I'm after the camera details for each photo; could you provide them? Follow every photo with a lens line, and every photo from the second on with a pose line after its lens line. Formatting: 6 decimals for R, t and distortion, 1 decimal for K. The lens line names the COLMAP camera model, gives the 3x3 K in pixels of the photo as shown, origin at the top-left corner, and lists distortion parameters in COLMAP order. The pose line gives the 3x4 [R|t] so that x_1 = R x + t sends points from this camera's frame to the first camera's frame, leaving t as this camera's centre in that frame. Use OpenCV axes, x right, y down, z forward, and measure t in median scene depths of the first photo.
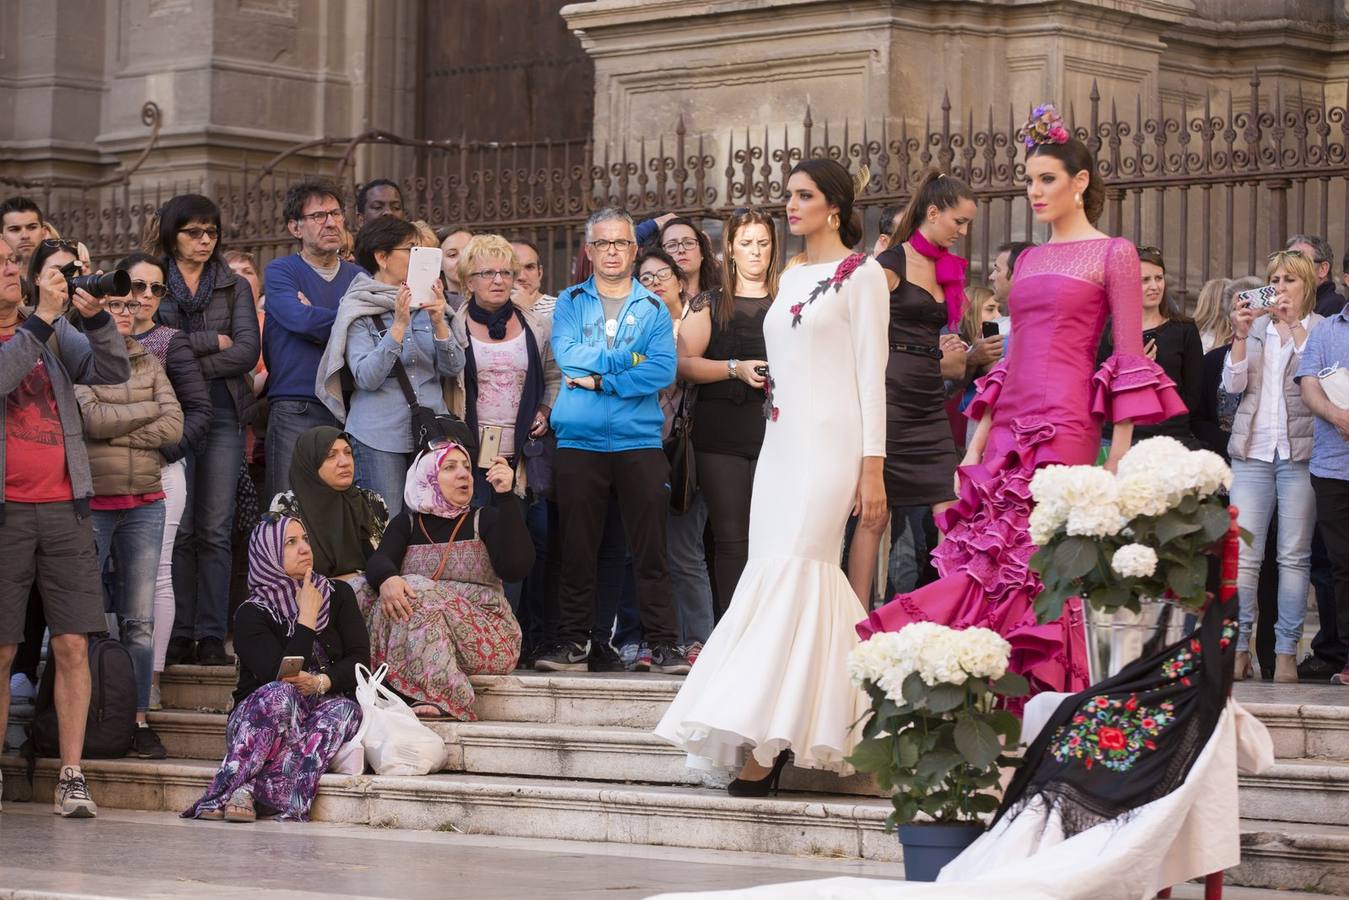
lens RADIAL K [[4174.3, 0, 674.5], [0, 4174.3, 450.0], [0, 0, 1]] dist [-0.069680, 1.505114]
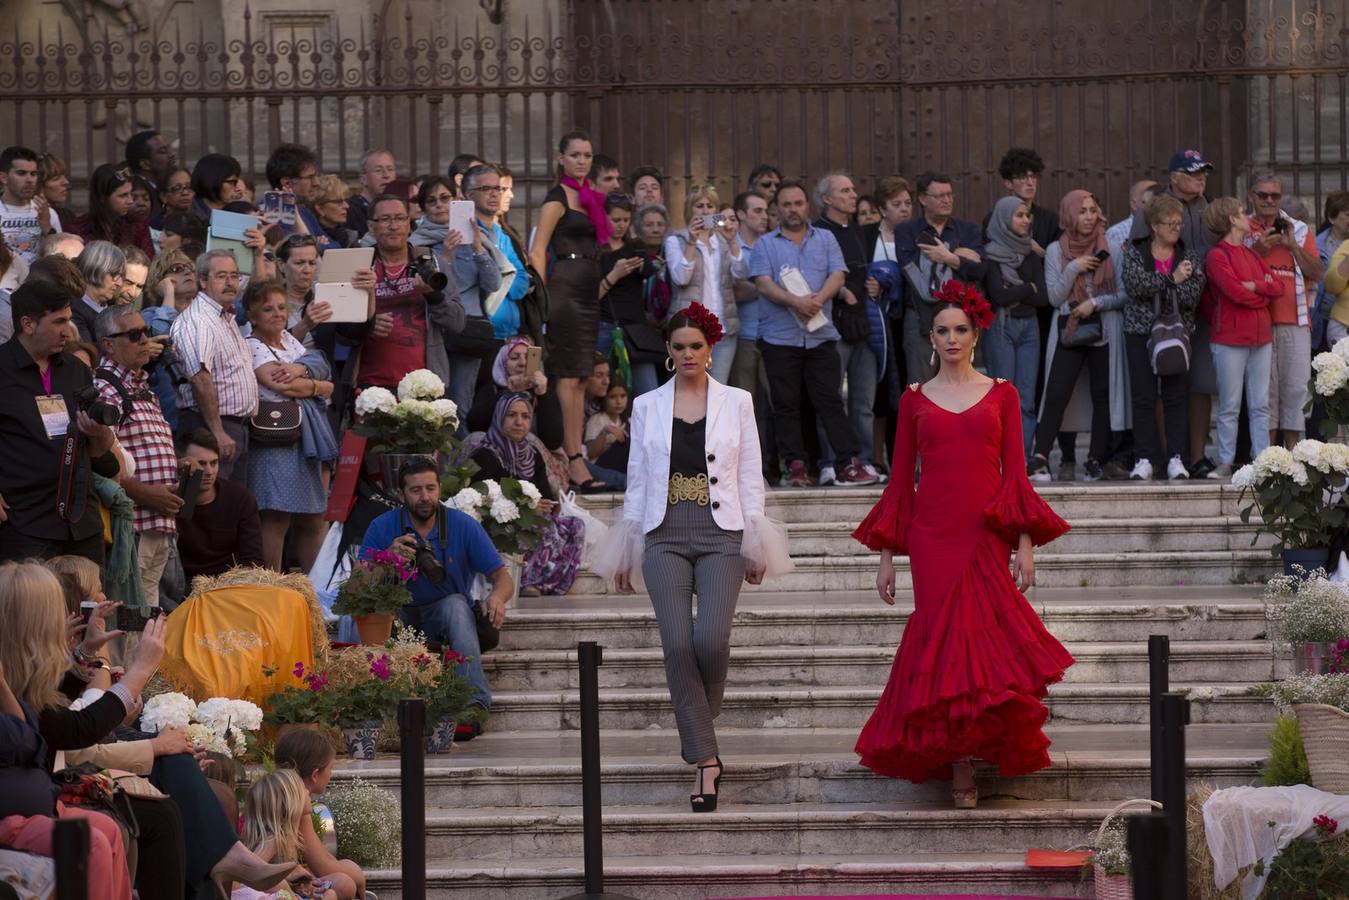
lens RADIAL K [[5639.5, 0, 690.5], [0, 5639.5, 348.9], [0, 0, 1]] dist [0.425252, 8.614692]
pose [[0.765472, -0.019691, 0.643168, -0.992344], [0.007376, 0.999735, 0.021829, -0.031129], [-0.643427, -0.011966, 0.765414, -0.418662]]
